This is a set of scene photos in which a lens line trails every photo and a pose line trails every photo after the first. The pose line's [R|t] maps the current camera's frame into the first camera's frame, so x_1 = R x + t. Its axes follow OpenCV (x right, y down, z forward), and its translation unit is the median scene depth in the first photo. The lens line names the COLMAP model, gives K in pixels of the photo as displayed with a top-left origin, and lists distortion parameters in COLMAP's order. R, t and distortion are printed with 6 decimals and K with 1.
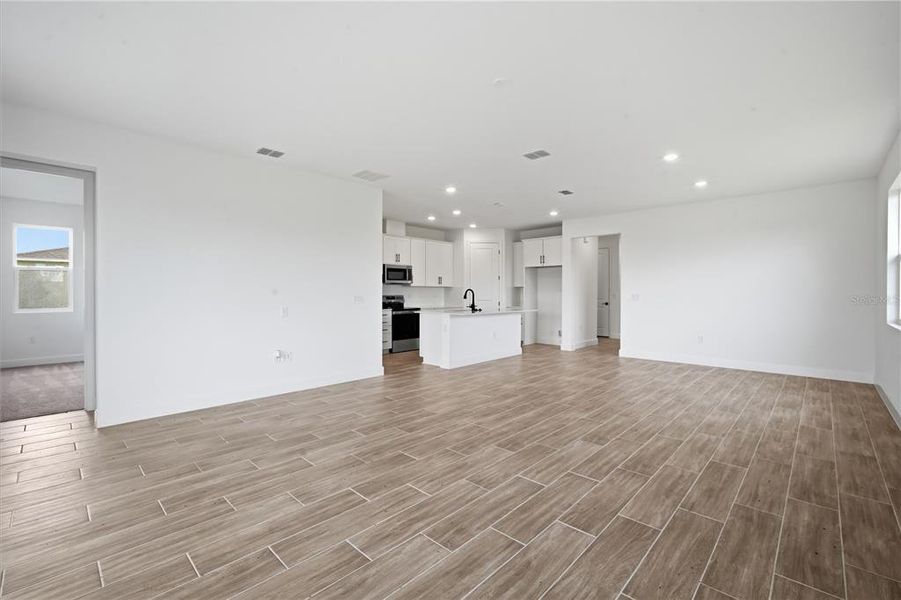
lens RADIAL K [[388.6, 0, 444.3], [0, 388.6, 291.1], [0, 0, 1]] dist [-0.023329, -0.000042]
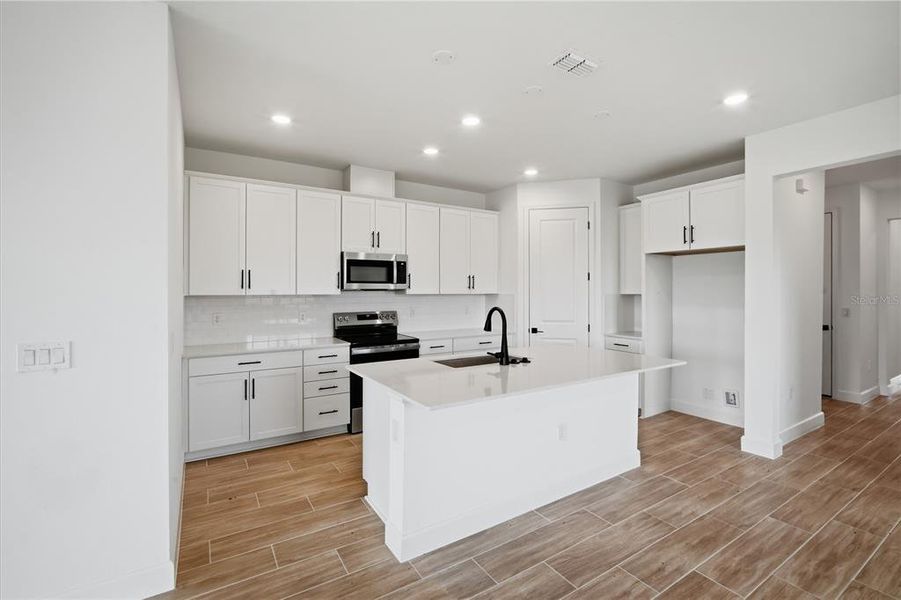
lens RADIAL K [[388.6, 0, 444.3], [0, 388.6, 291.1], [0, 0, 1]] dist [-0.023329, -0.000042]
pose [[0.967913, -0.000347, -0.251286, 0.092359], [0.002117, 0.999975, 0.006774, -0.020153], [0.251277, -0.007089, 0.967889, 0.503157]]
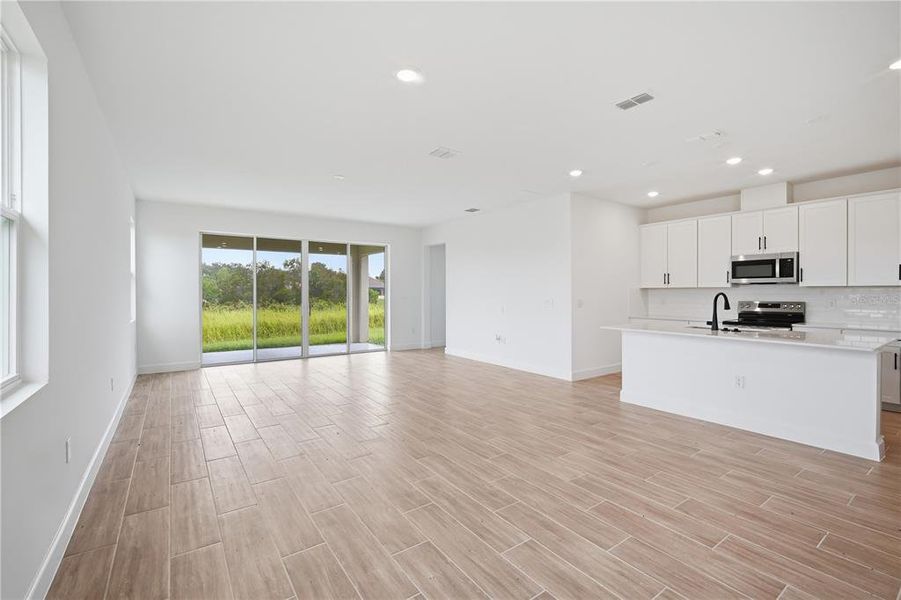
lens RADIAL K [[401.7, 0, 450.4], [0, 401.7, 292.6], [0, 0, 1]] dist [-0.000307, 0.000115]
pose [[-0.177918, -0.000596, -0.984045, 0.592887], [0.003998, 0.999991, -0.001328, -0.005322], [0.984037, -0.004170, -0.177914, 0.585917]]
